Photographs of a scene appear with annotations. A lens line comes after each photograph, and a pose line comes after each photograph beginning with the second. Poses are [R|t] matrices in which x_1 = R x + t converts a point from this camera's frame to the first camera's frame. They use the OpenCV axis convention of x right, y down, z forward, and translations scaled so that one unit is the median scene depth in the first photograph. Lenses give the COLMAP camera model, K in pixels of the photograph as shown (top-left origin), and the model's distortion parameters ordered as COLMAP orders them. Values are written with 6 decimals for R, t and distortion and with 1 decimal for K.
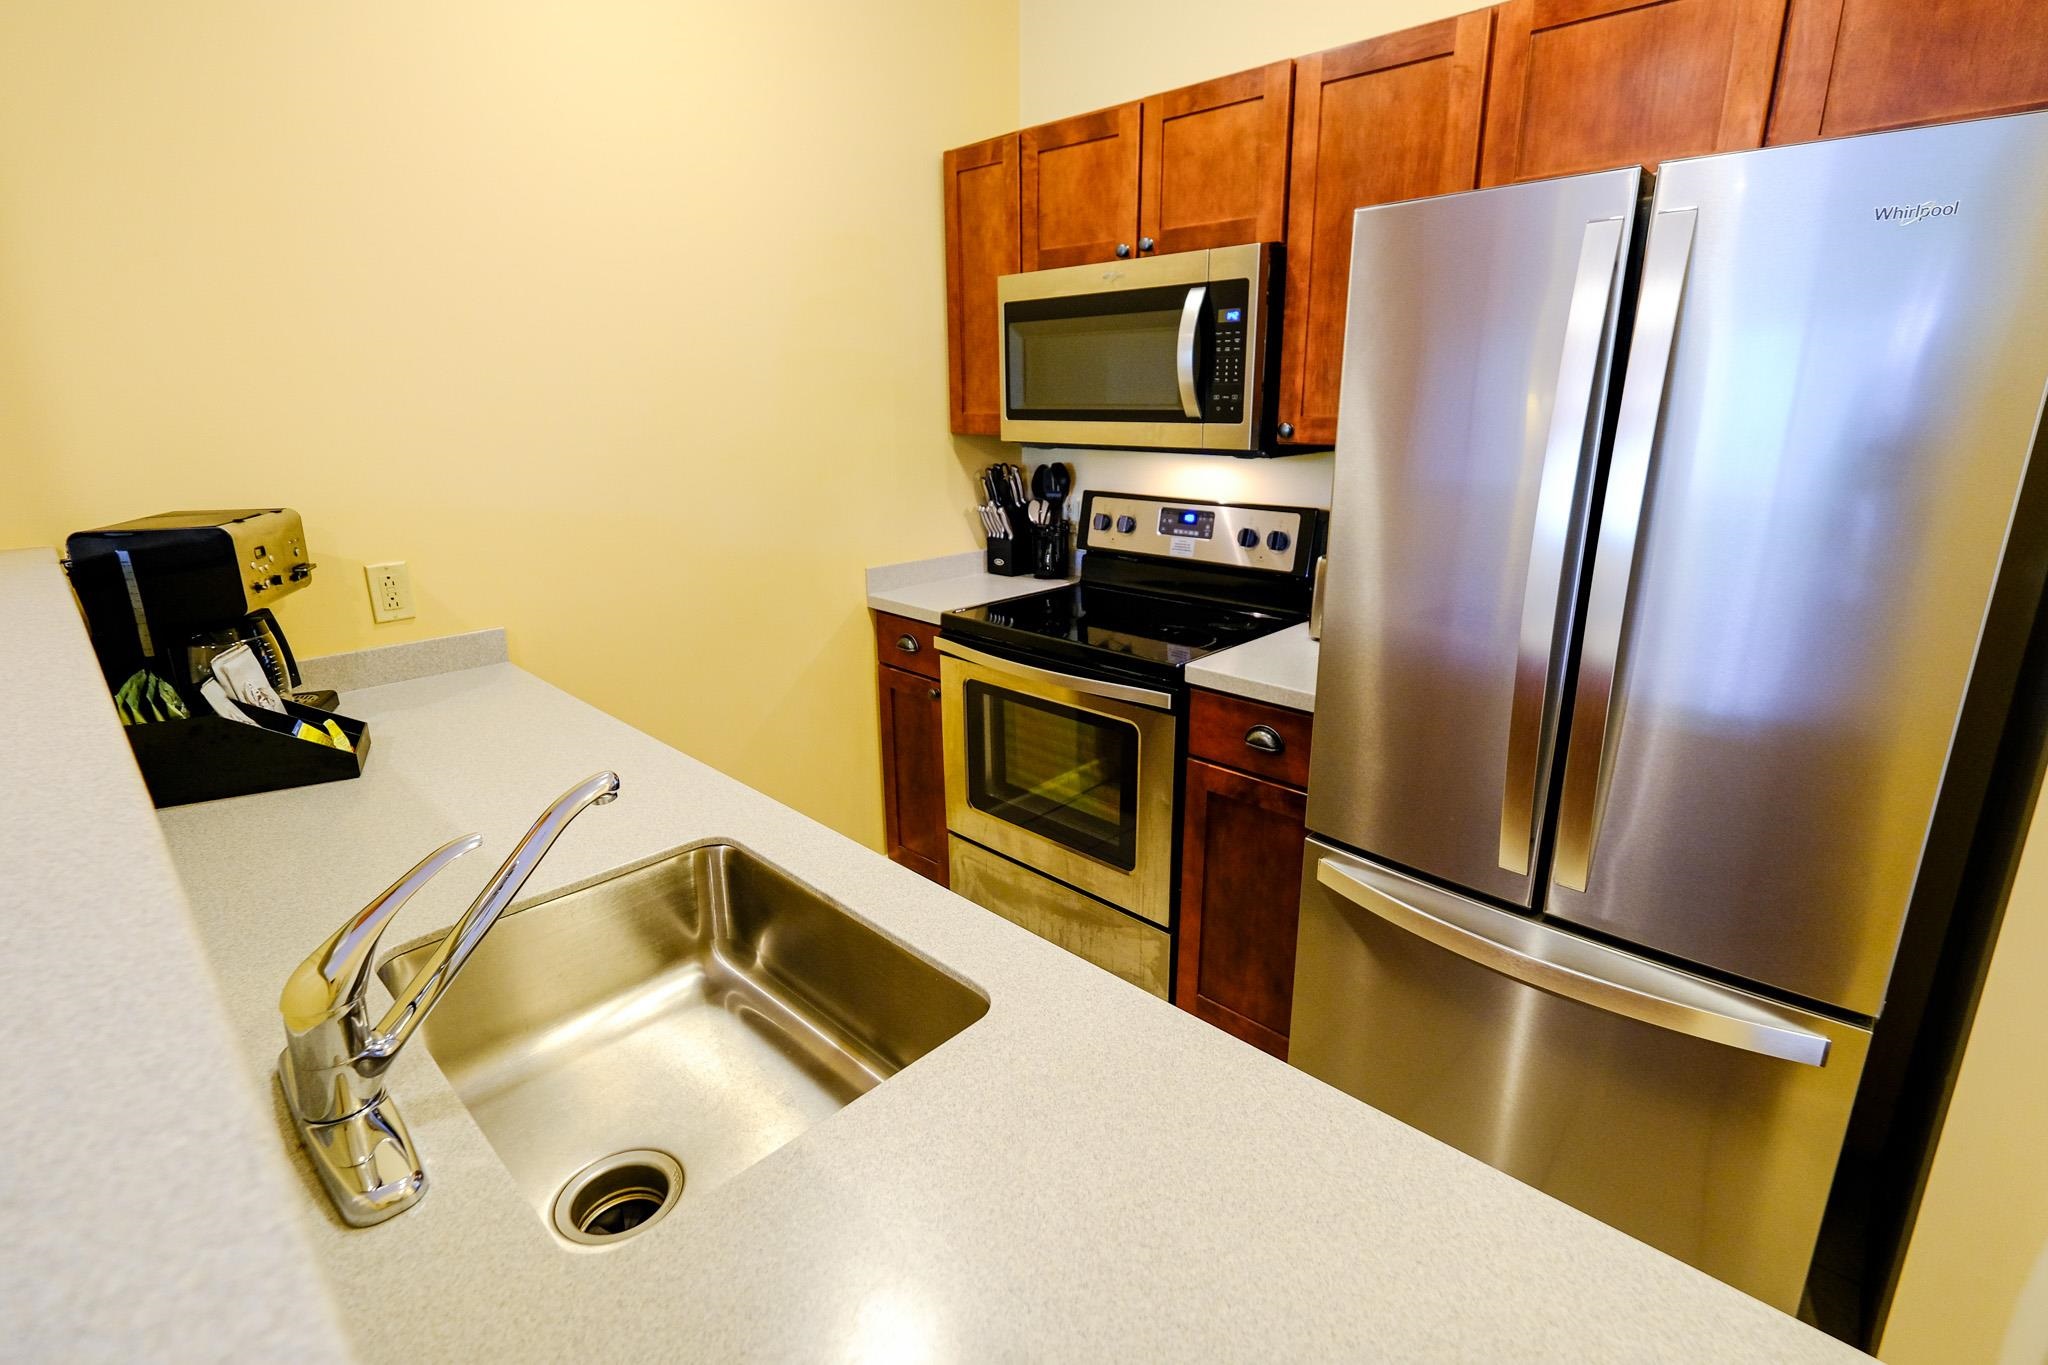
lens RADIAL K [[951.1, 0, 1028.4], [0, 951.1, 641.7], [0, 0, 1]] dist [0.001514, 0.001100]
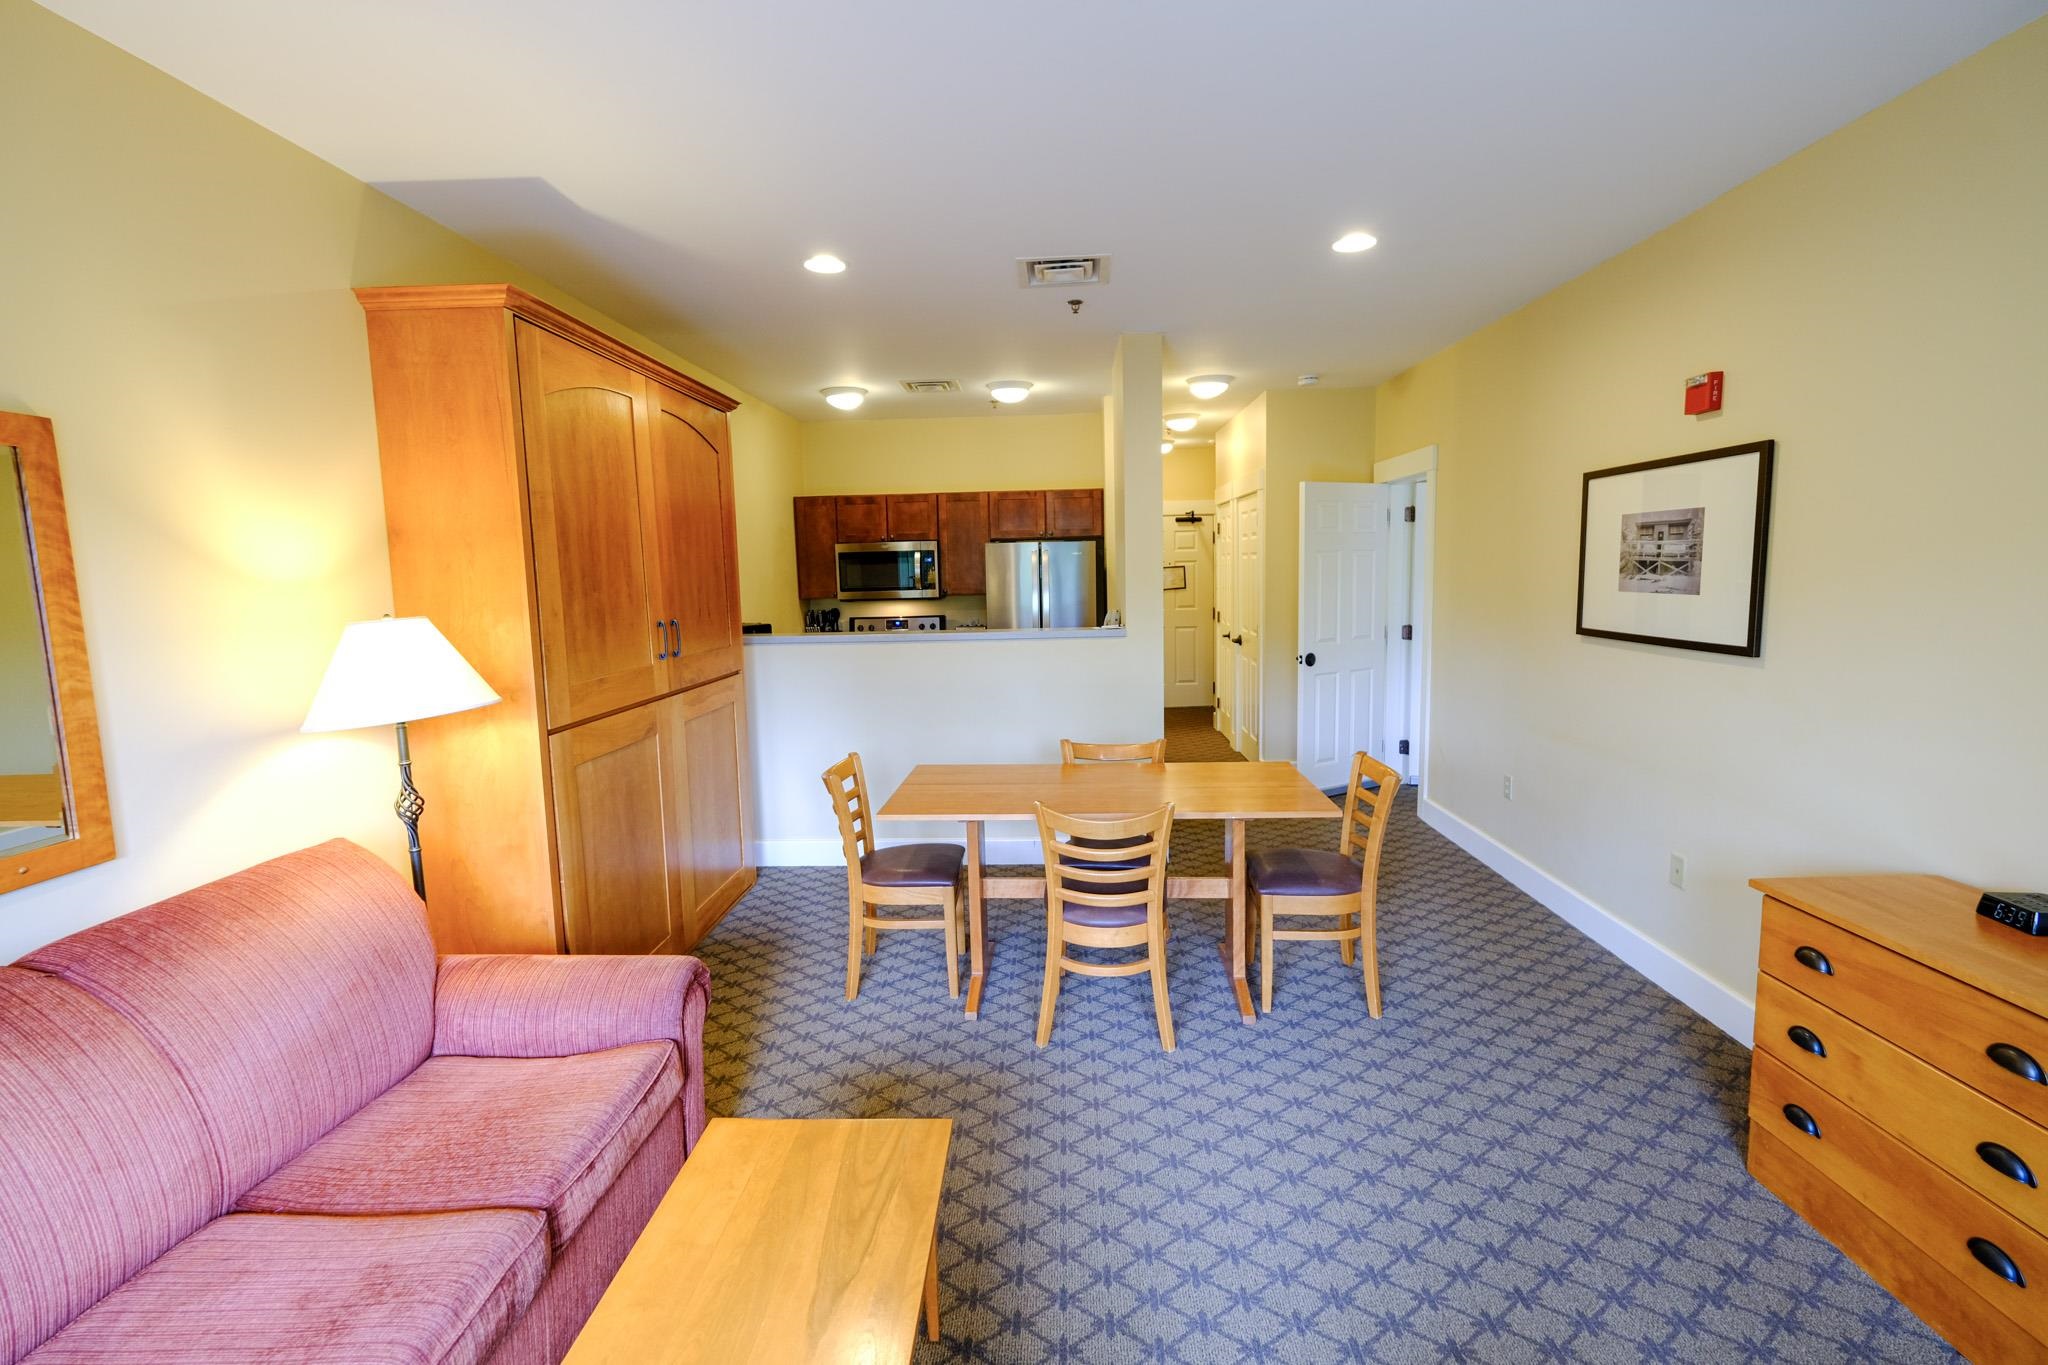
lens RADIAL K [[897.3, 0, 1027.9], [0, 897.3, 669.5], [0, 0, 1]] dist [-0.000471, -0.000005]
pose [[0.744843, -0.090733, 0.661042, -1.692967], [0.186311, 0.979588, -0.075473, 0.360827], [-0.640700, 0.179375, 0.746544, -1.586162]]
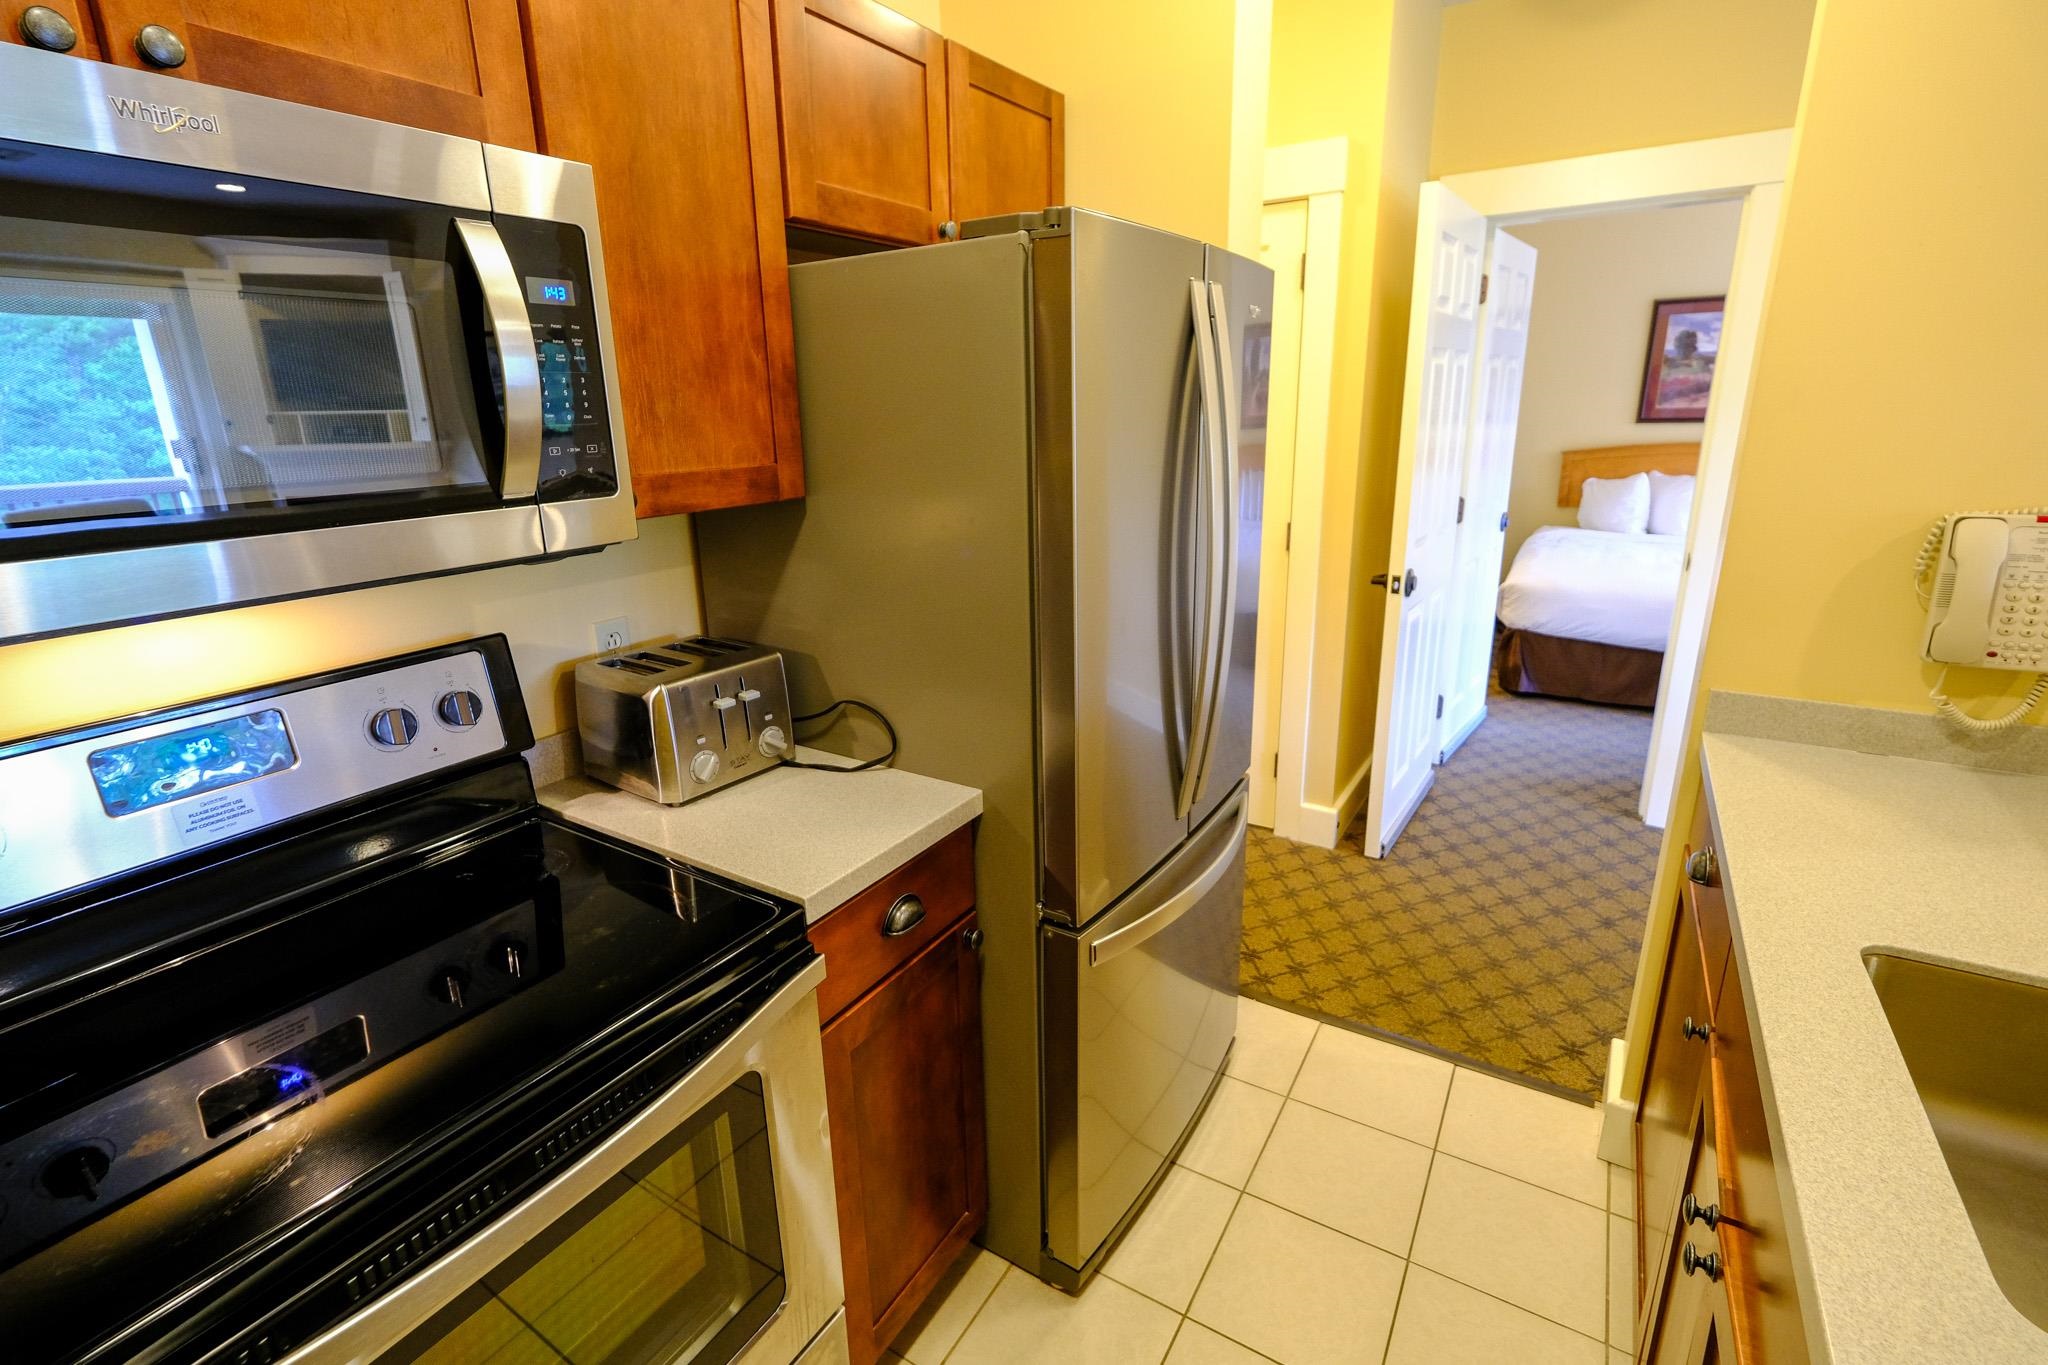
lens RADIAL K [[943.5, 0, 1011.5], [0, 943.5, 665.5], [0, 0, 1]] dist [-0.002550, -0.000174]
pose [[-0.199775, -0.255169, 0.946033, -0.361412], [0.270345, 0.913666, 0.303528, -0.240186], [-0.941809, 0.316392, -0.113544, 0.866711]]
